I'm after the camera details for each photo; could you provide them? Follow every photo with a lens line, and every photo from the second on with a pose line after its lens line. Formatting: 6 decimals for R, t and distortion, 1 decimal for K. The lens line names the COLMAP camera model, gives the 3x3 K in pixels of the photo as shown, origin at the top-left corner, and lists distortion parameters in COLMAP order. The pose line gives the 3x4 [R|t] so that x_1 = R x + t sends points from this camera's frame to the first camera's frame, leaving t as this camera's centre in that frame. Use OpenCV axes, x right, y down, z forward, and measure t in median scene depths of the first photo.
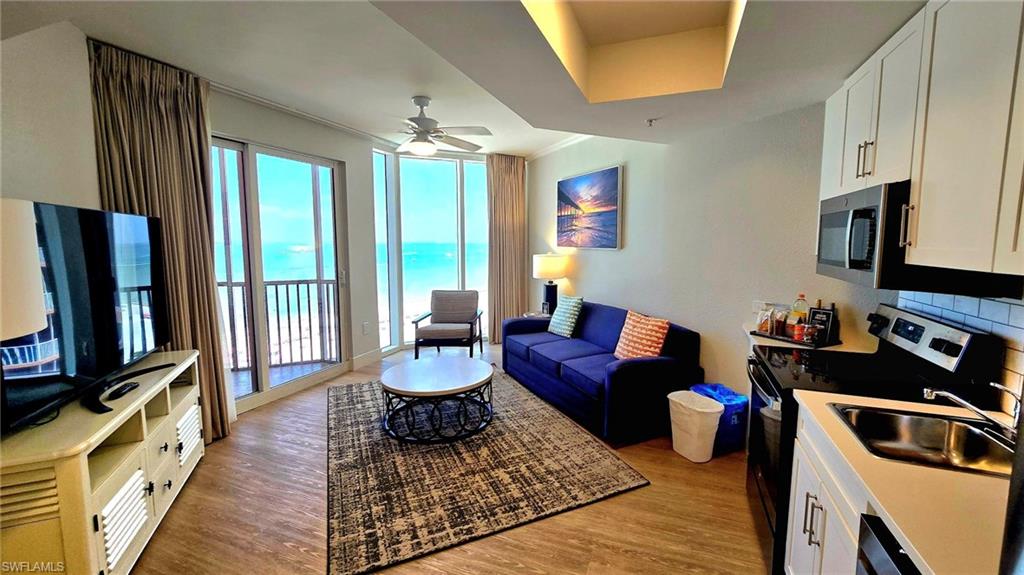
lens RADIAL K [[414.4, 0, 523.3], [0, 414.4, 283.7], [0, 0, 1]] dist [-0.010123, -0.000097]
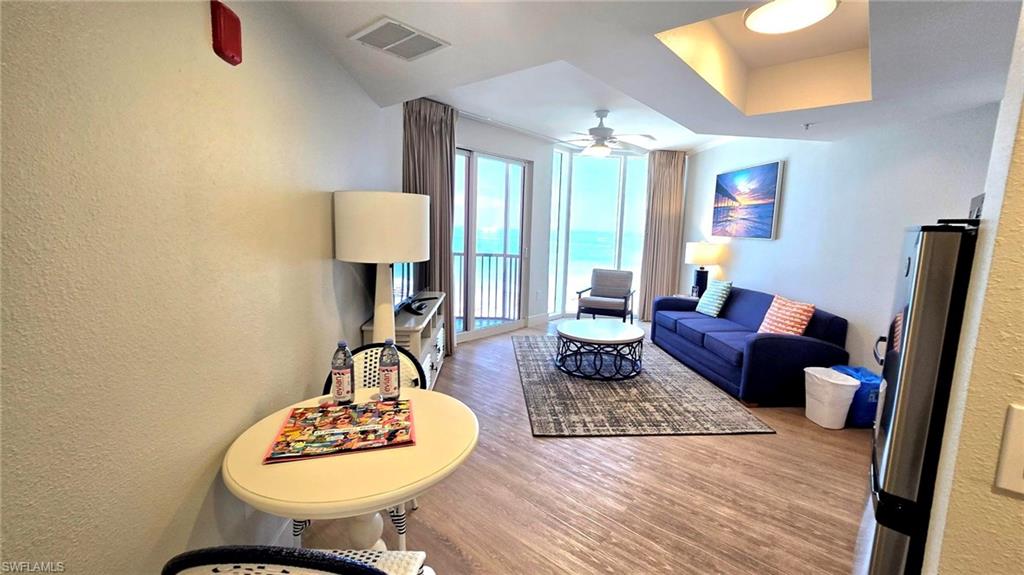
lens RADIAL K [[416.0, 0, 526.7], [0, 416.0, 279.4], [0, 0, 1]] dist [-0.001371, -0.000154]
pose [[0.940846, 0.074311, -0.330586, -0.005880], [-0.069207, 0.997231, 0.027202, 0.042254], [0.331693, -0.002714, 0.943384, -0.277885]]
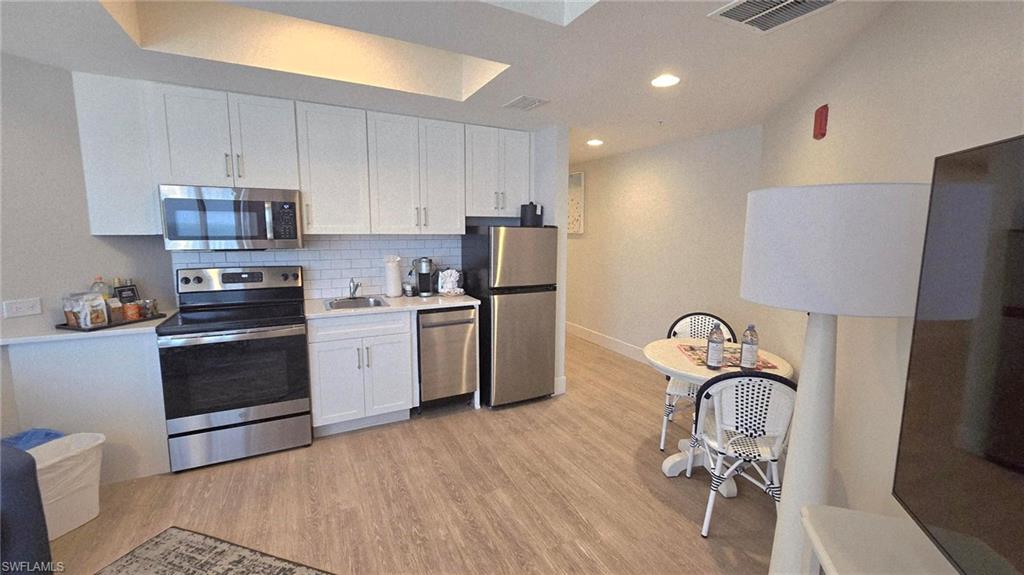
lens RADIAL K [[414.4, 0, 523.3], [0, 414.4, 283.7], [0, 0, 1]] dist [-0.010123, -0.000097]
pose [[-0.745289, -0.099229, 0.659316, -0.498577], [0.060303, 0.974779, 0.214873, -0.077559], [-0.664009, 0.199901, -0.720508, 0.763907]]
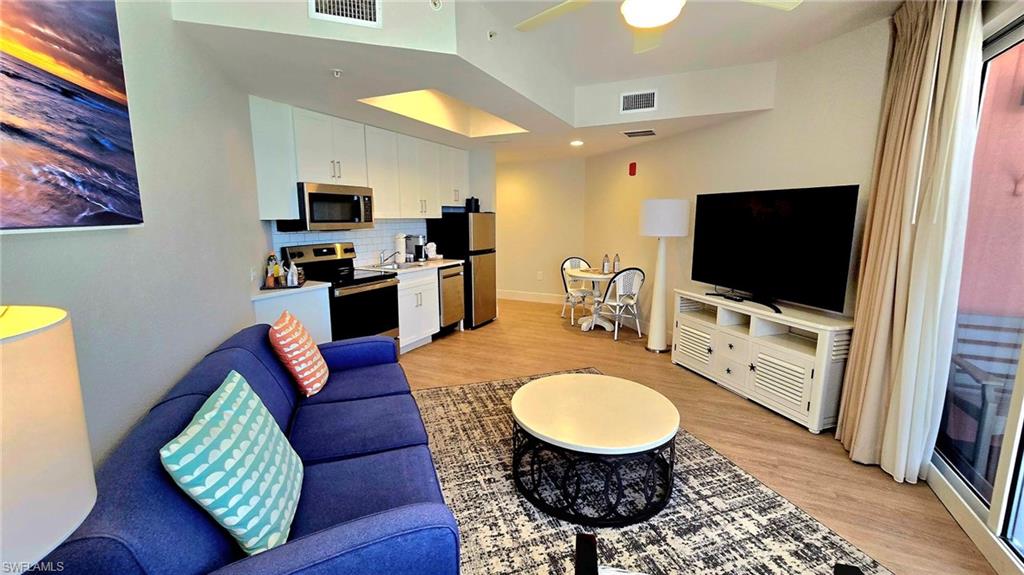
lens RADIAL K [[421.0, 0, 512.0], [0, 421.0, 287.5], [0, 0, 1]] dist [-0.000891, -0.000061]
pose [[-0.993743, -0.021829, 0.109535, -0.144457], [0.008612, 0.962822, 0.270001, -0.155070], [-0.111357, 0.269255, -0.956609, 1.608327]]
